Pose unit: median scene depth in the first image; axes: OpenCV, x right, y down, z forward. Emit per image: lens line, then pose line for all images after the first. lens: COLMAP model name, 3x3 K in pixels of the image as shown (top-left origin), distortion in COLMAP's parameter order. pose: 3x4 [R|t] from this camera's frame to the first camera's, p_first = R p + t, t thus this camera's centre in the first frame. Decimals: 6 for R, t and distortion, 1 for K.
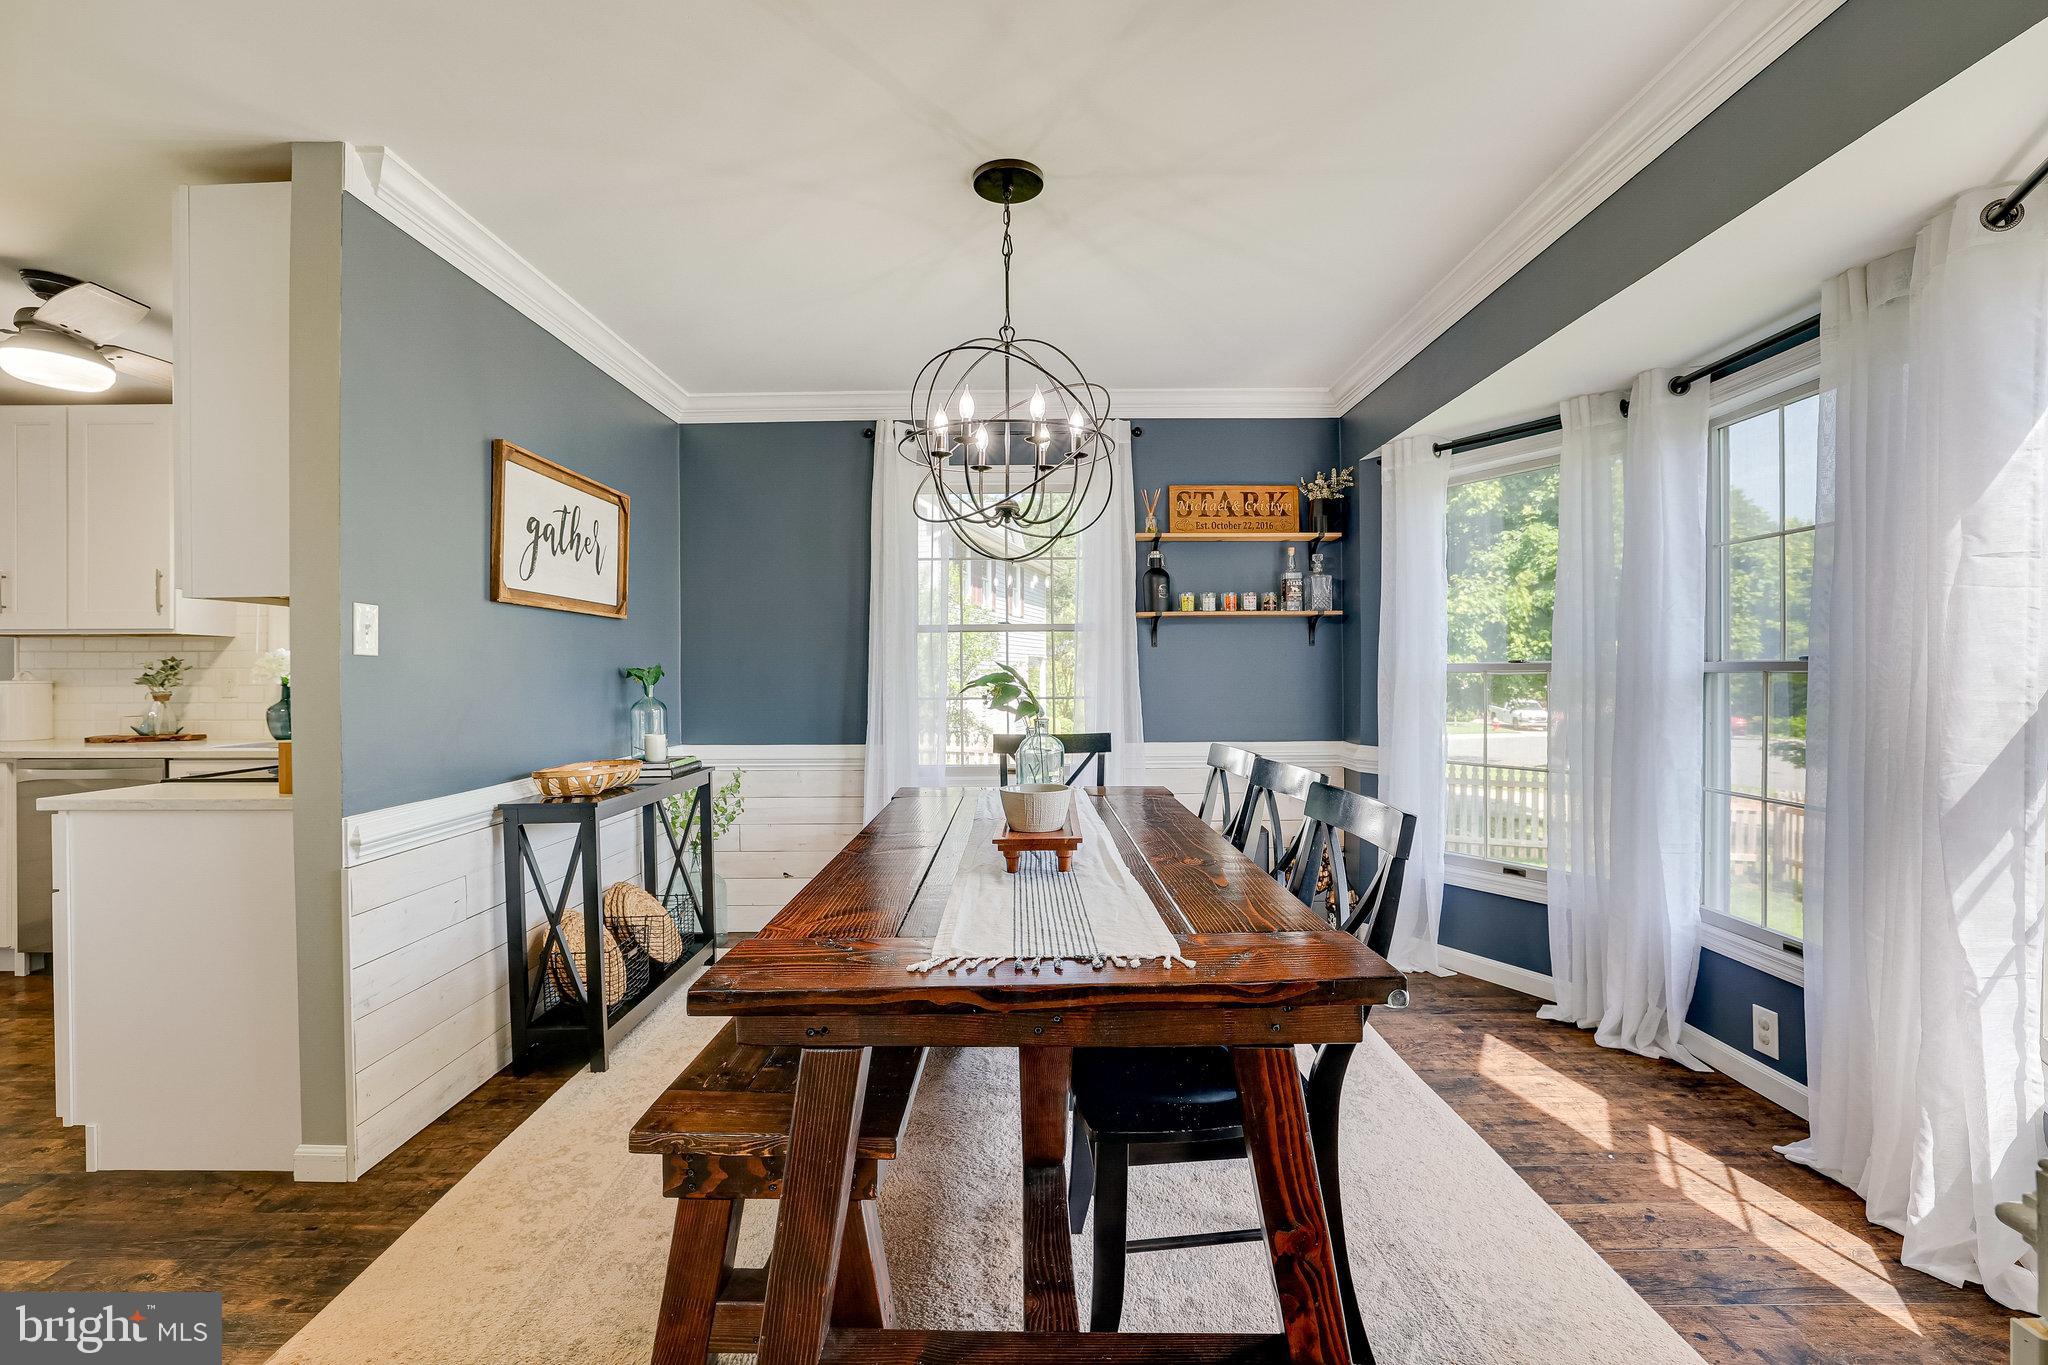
lens RADIAL K [[899.2, 0, 1037.5], [0, 899.2, 668.1], [0, 0, 1]] dist [-0.019168, 0.003727]
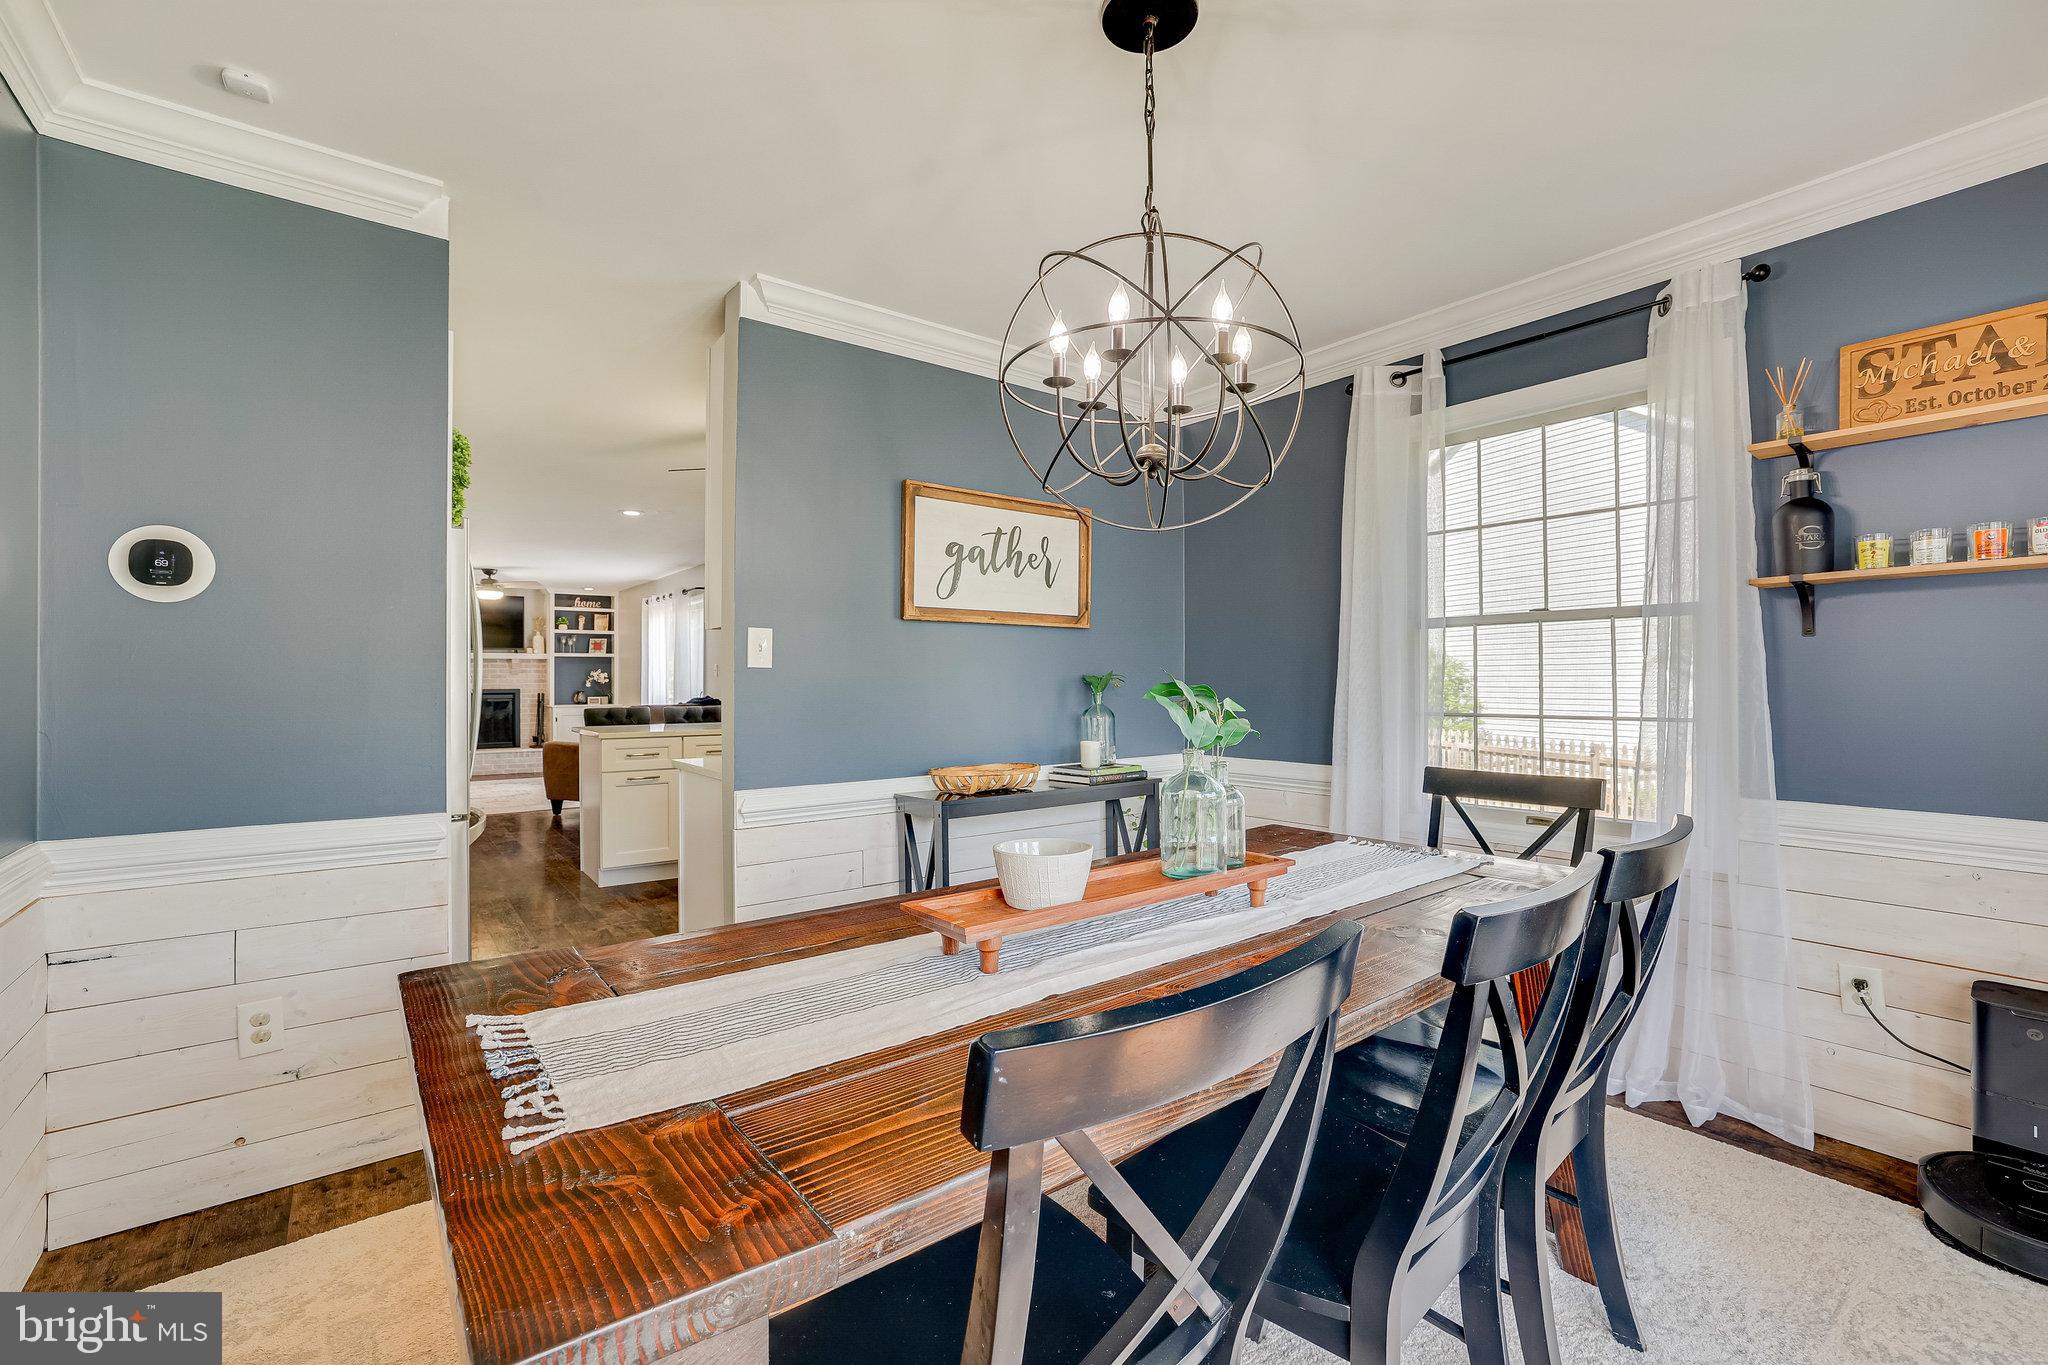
lens RADIAL K [[899.2, 0, 1024.0], [0, 899.2, 672.4], [0, 0, 1]] dist [-0.019168, 0.003727]
pose [[0.615096, -0.005557, -0.788433, 0.328160], [0.003375, 0.999985, -0.004416, 0.000375], [0.788445, 0.000055, 0.615105, 0.320660]]
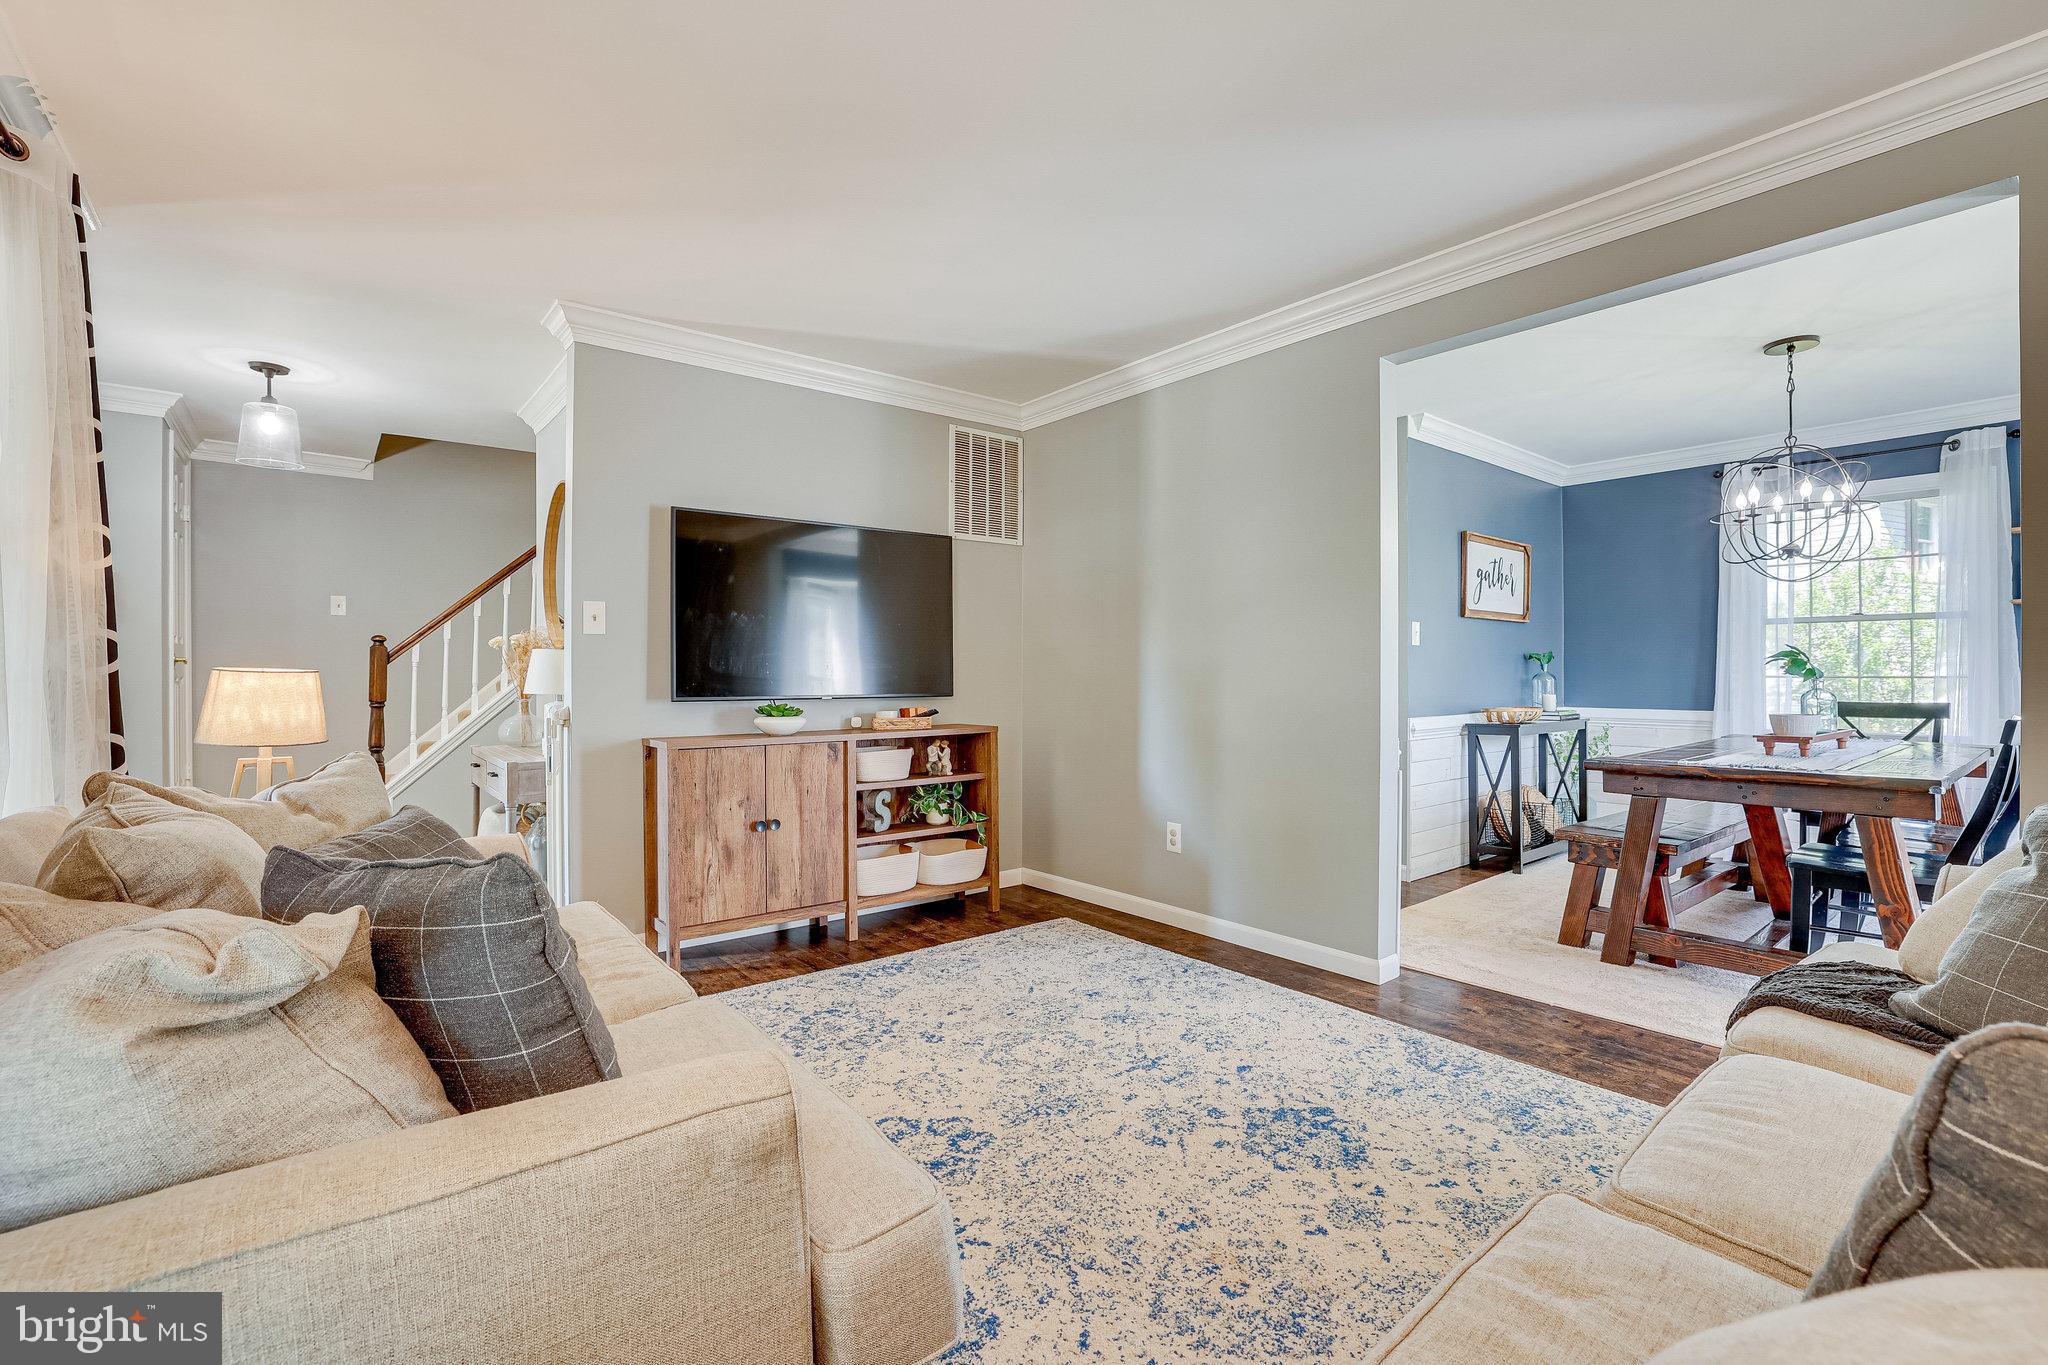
lens RADIAL K [[899.2, 0, 1040.9], [0, 899.2, 673.1], [0, 0, 1]] dist [-0.019168, 0.003727]
pose [[0.628491, 0.006836, -0.777787, 0.244691], [-0.000755, 0.999966, 0.008179, 0.023508], [0.777817, -0.004553, 0.628475, -0.709032]]
